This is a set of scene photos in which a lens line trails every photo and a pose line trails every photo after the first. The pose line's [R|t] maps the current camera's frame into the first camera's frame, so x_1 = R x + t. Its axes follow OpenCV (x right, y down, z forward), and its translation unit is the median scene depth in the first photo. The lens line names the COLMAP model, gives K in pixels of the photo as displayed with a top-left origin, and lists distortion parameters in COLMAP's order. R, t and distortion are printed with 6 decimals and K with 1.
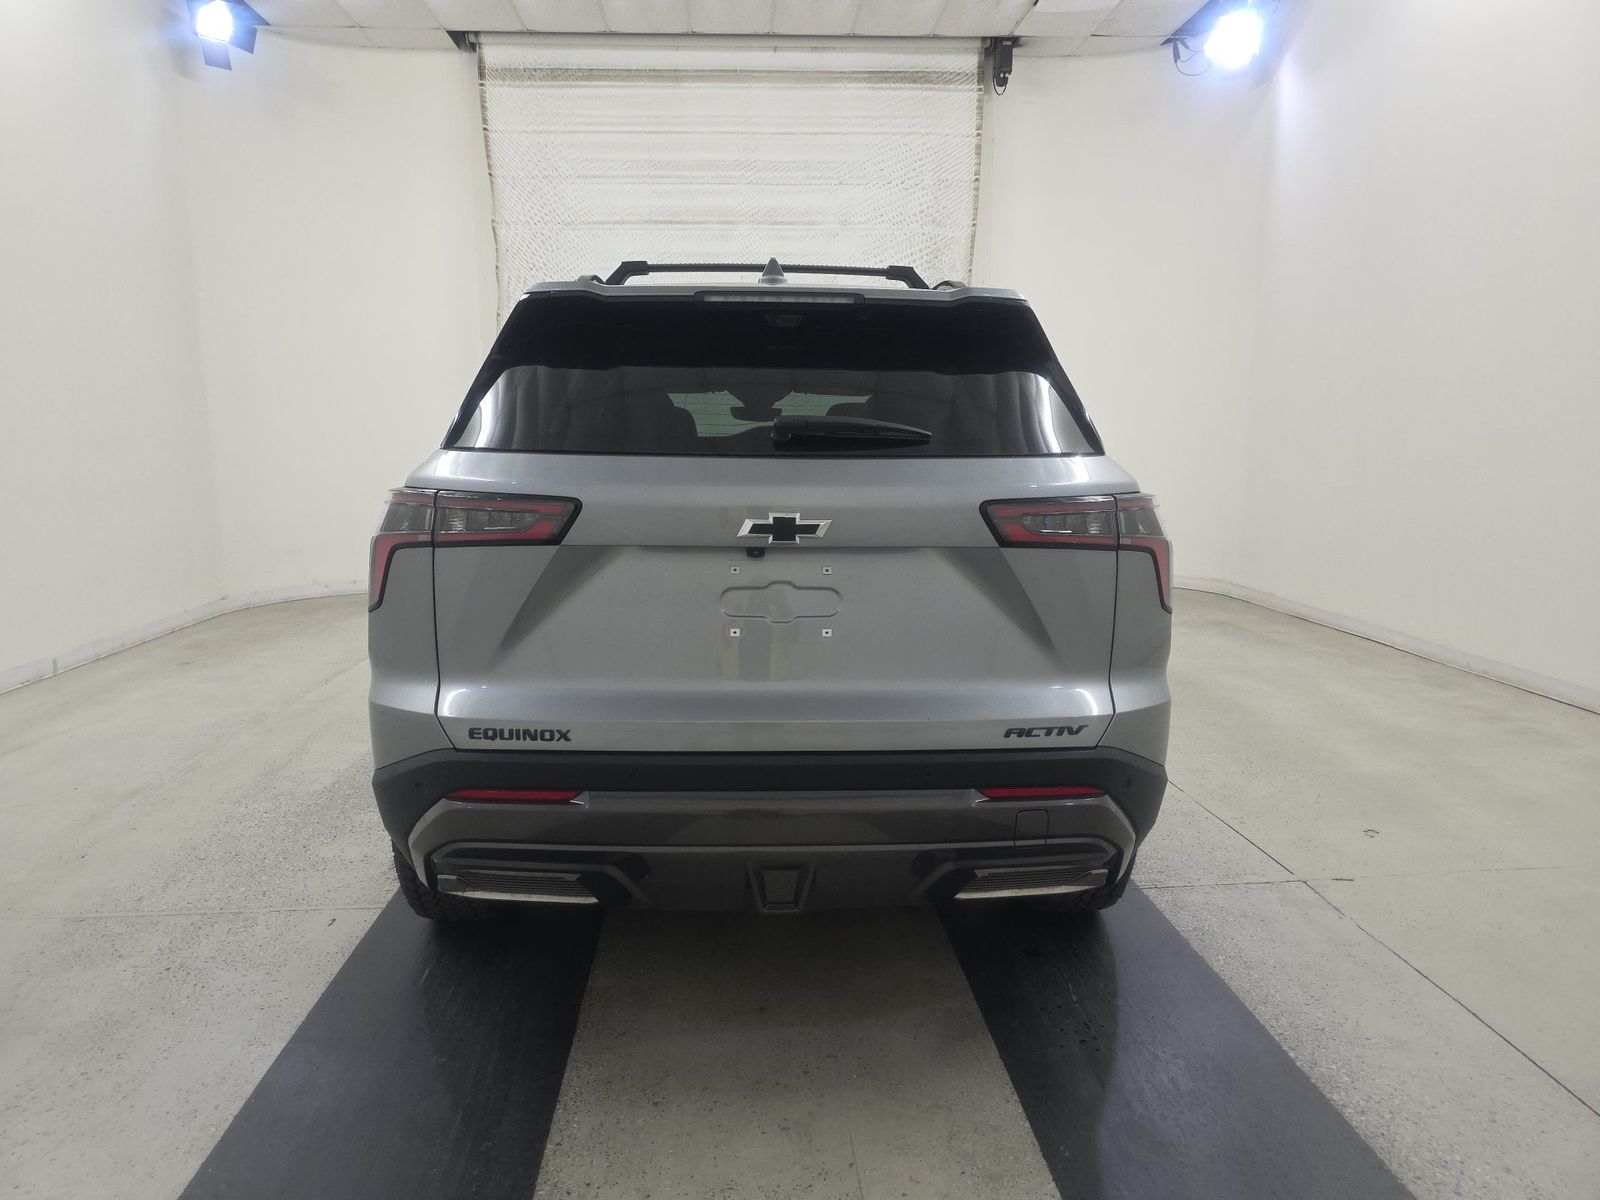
lens RADIAL K [[1057.8, 0, 786.7], [0, 1057.8, 591.3], [0, 0, 1]] dist [0.022140, -0.032337]
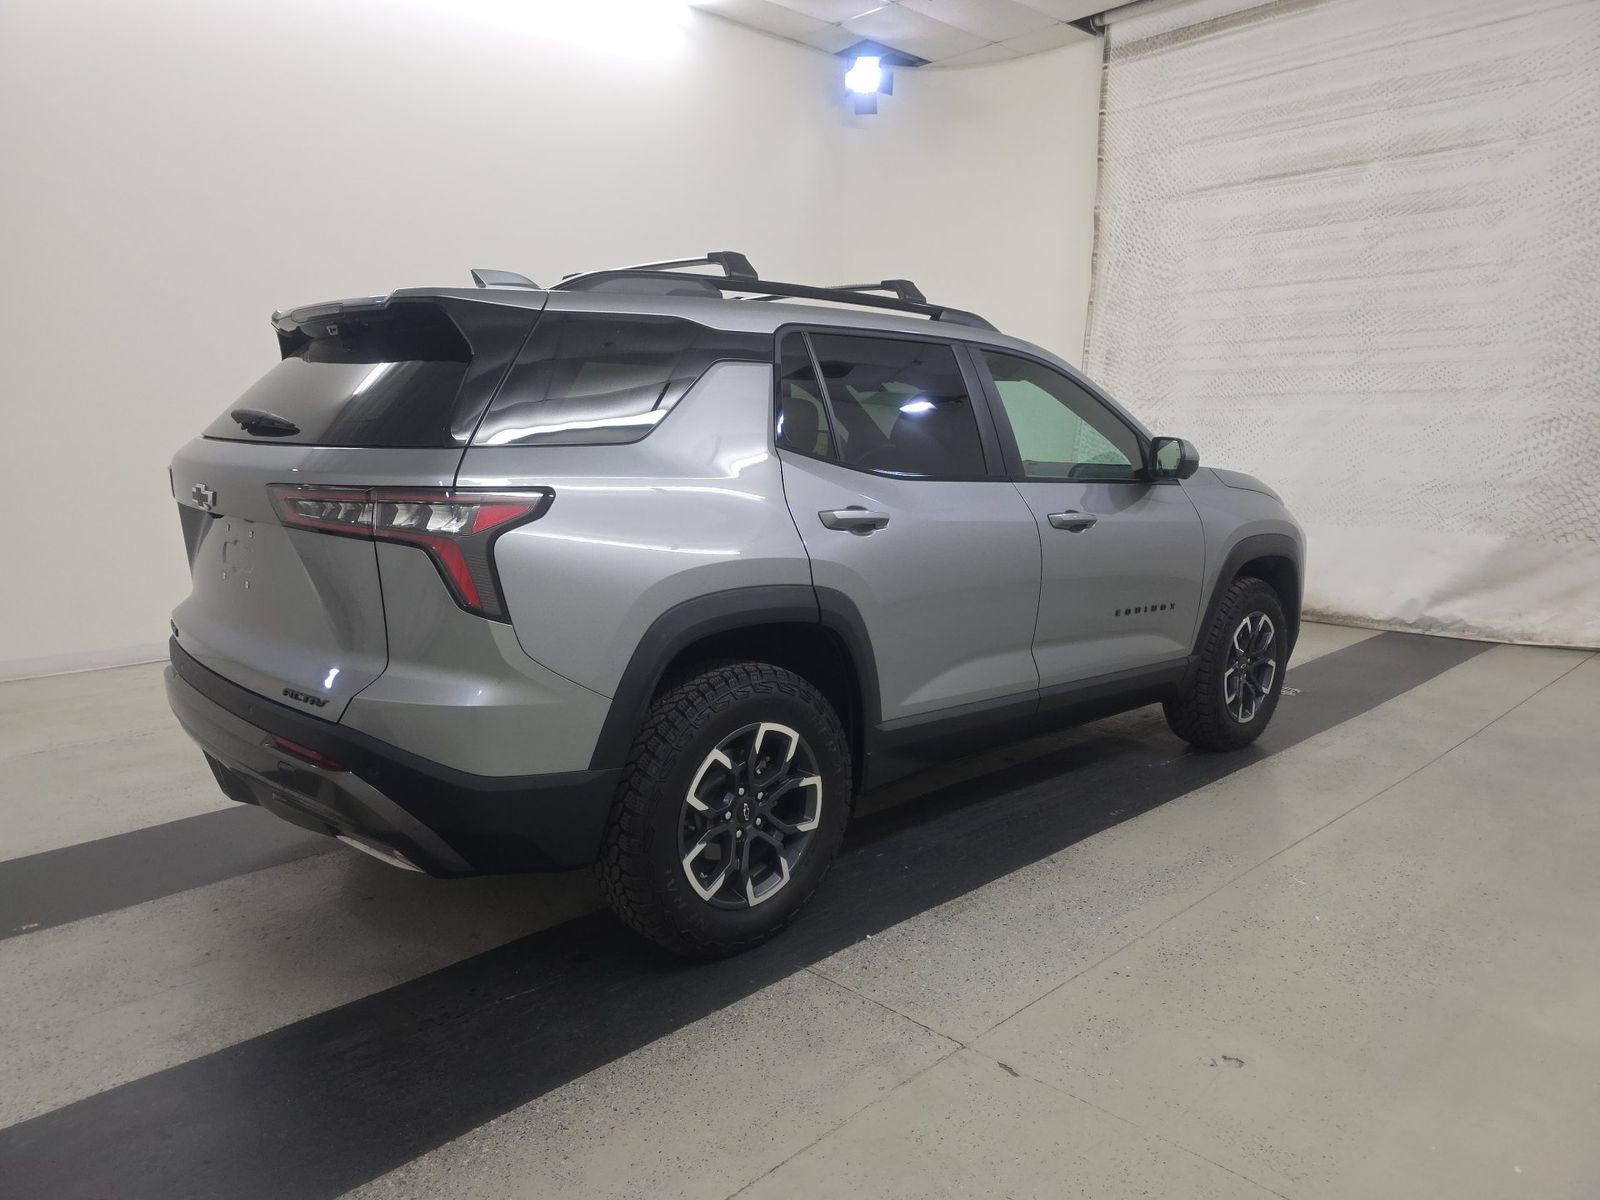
lens RADIAL K [[1057.8, 0, 783.6], [0, 1057.8, 608.2], [0, 0, 1]] dist [0.022140, -0.032337]
pose [[0.642839, 0.131852, -0.754568, 0.329509], [-0.110361, 0.990739, 0.079101, -0.025630], [0.758010, 0.032425, 0.651437, 0.150089]]
